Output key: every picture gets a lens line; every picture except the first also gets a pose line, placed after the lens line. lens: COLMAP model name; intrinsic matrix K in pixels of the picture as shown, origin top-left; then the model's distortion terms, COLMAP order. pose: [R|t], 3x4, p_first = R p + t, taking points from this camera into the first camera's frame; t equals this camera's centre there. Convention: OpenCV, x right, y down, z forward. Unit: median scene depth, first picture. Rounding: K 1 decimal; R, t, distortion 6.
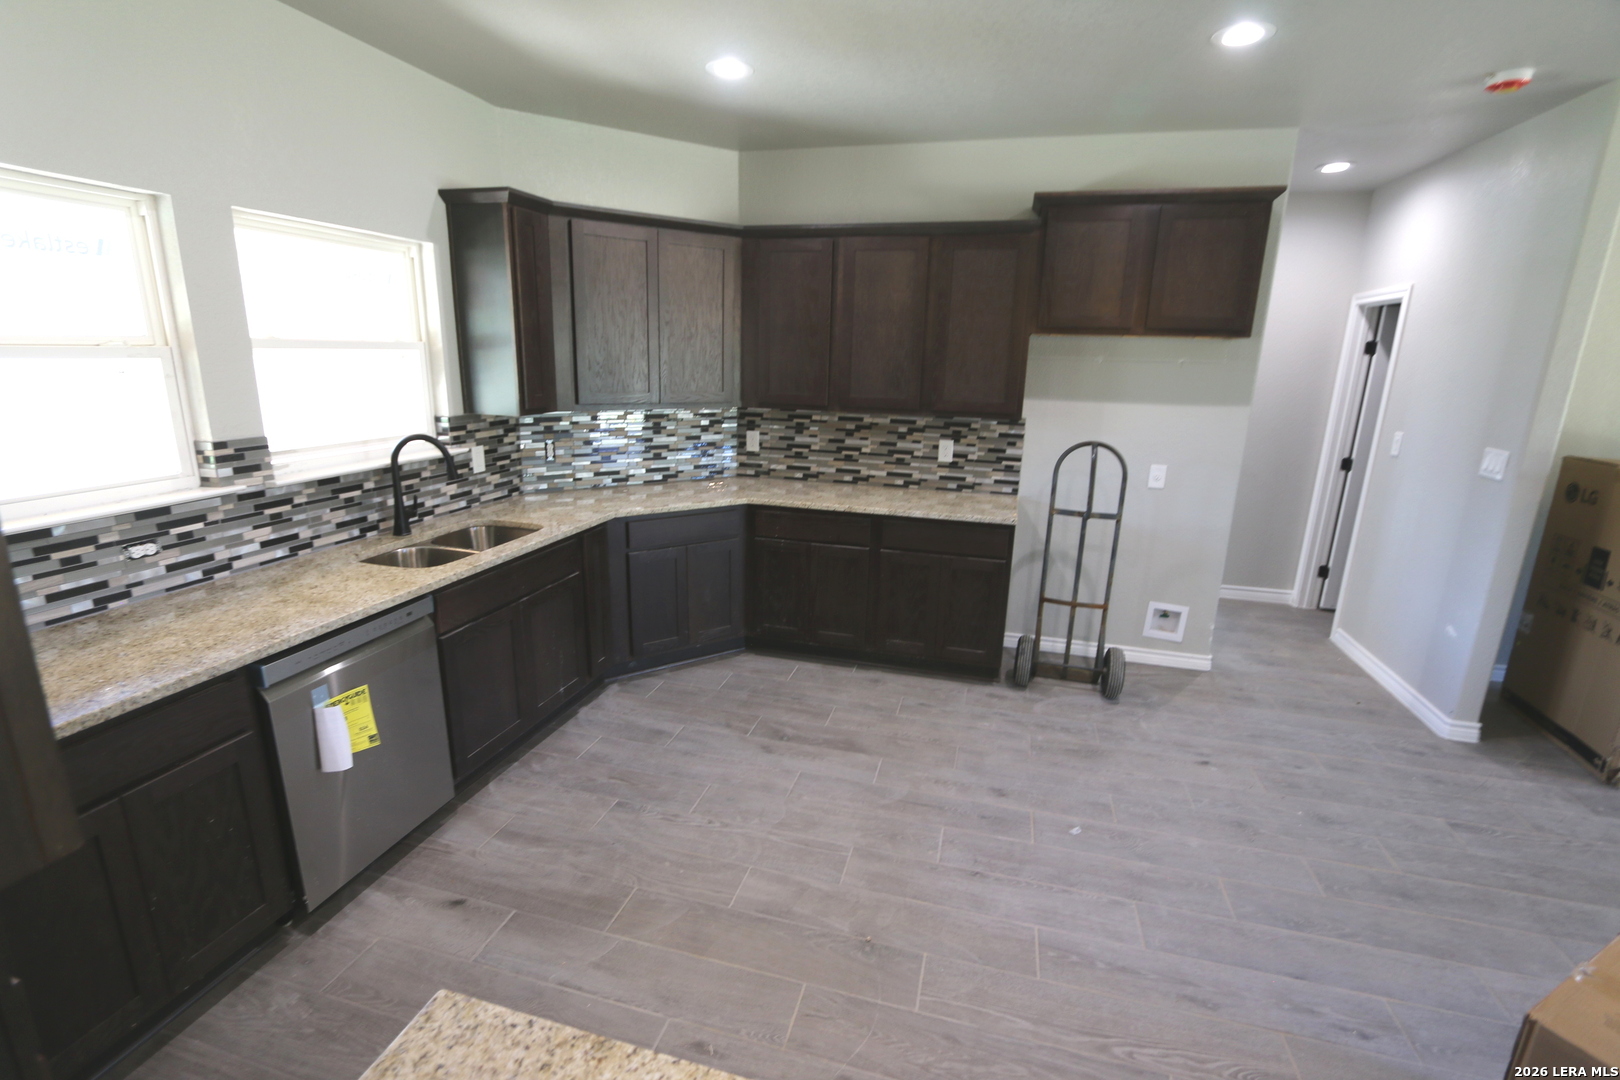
lens RADIAL K [[737.4, 0, 795.1], [0, 737.4, 547.2], [0, 0, 1]] dist [-0.018621, 0.003361]
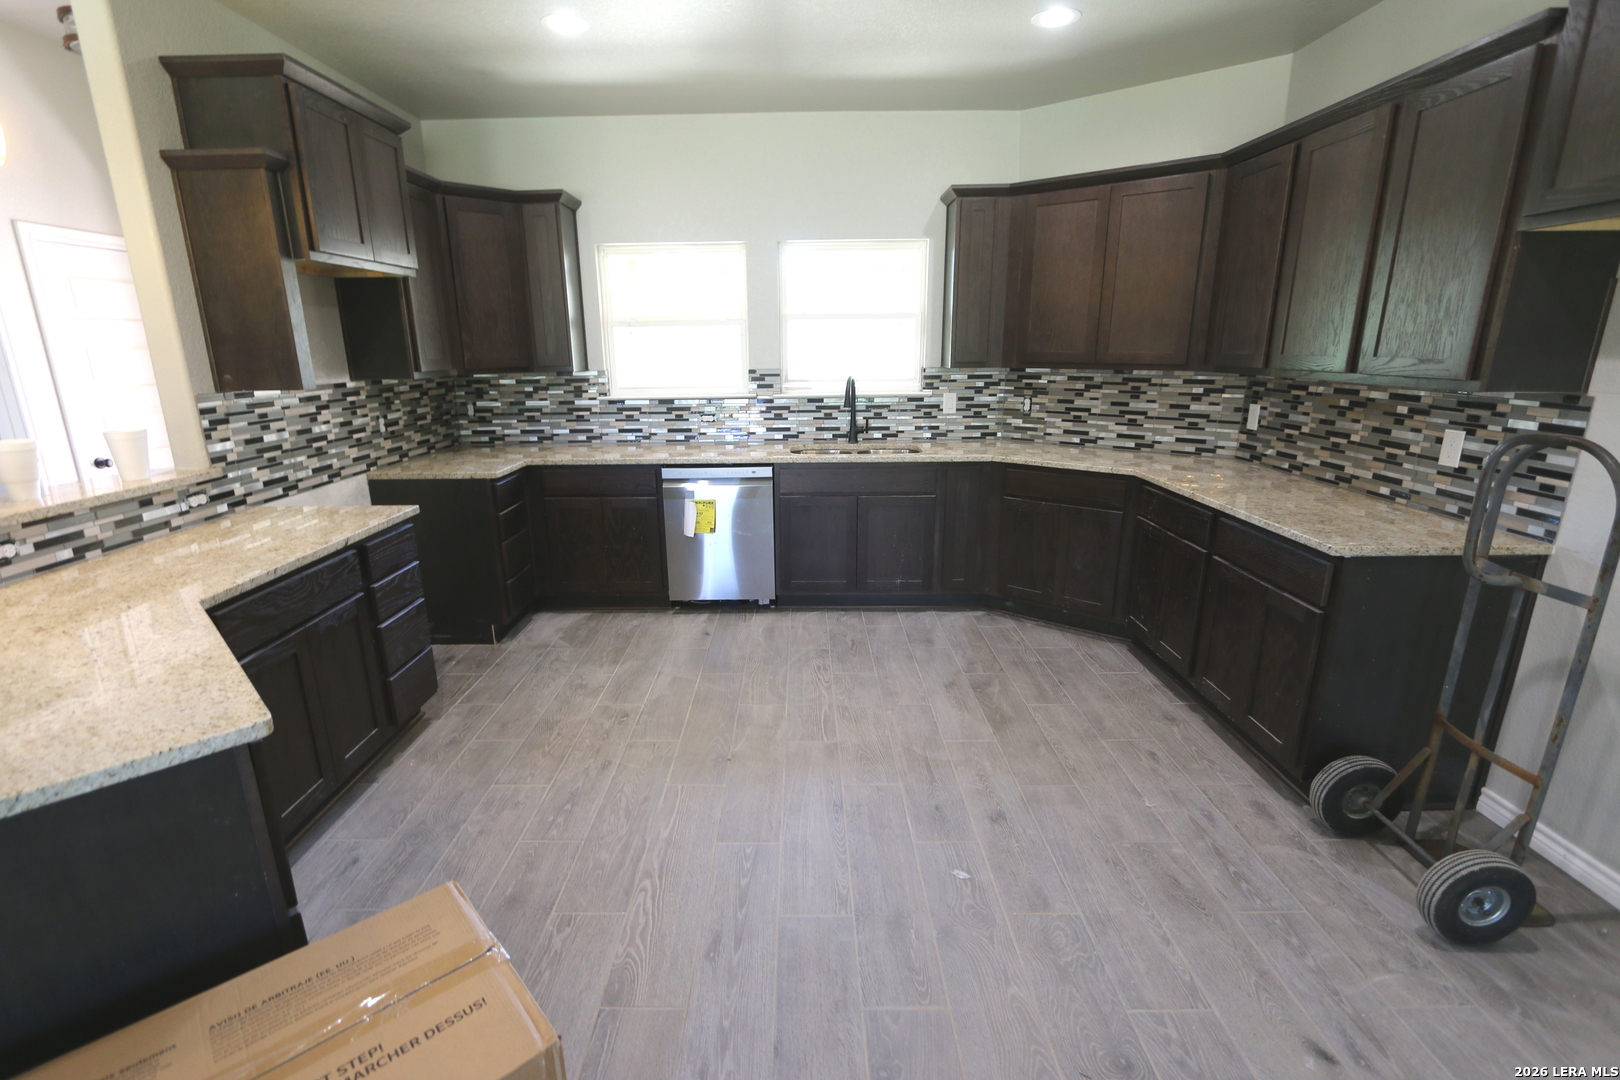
lens RADIAL K [[737.4, 0, 798.7], [0, 737.4, 547.2], [0, 0, 1]] dist [-0.018621, 0.003361]
pose [[0.271188, 0.233115, -0.933870, 0.736403], [-0.229461, 0.957913, 0.172483, -0.039333], [0.934775, 0.167511, 0.313266, 0.385640]]
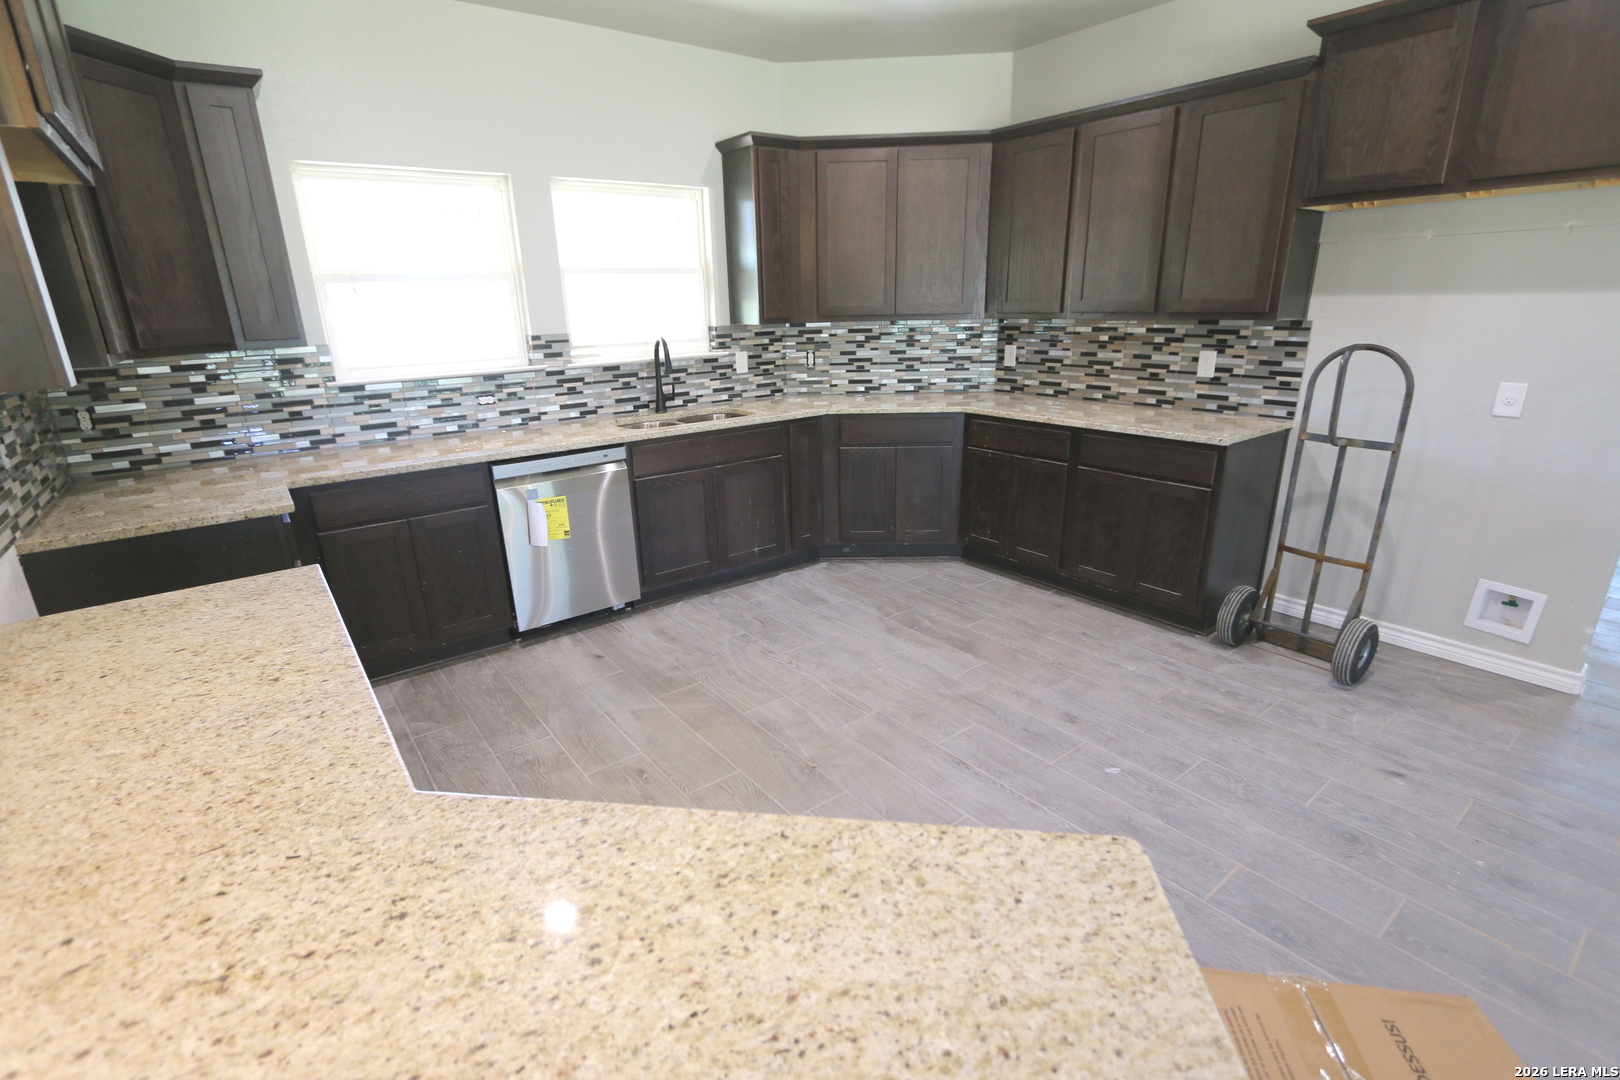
lens RADIAL K [[737.4, 0, 796.8], [0, 737.4, 545.7], [0, 0, 1]] dist [-0.018621, 0.003361]
pose [[0.797639, 0.148100, -0.584669, 0.410121], [-0.111157, 0.988875, 0.098841, 0.052802], [0.592803, -0.013849, 0.805228, 0.044265]]
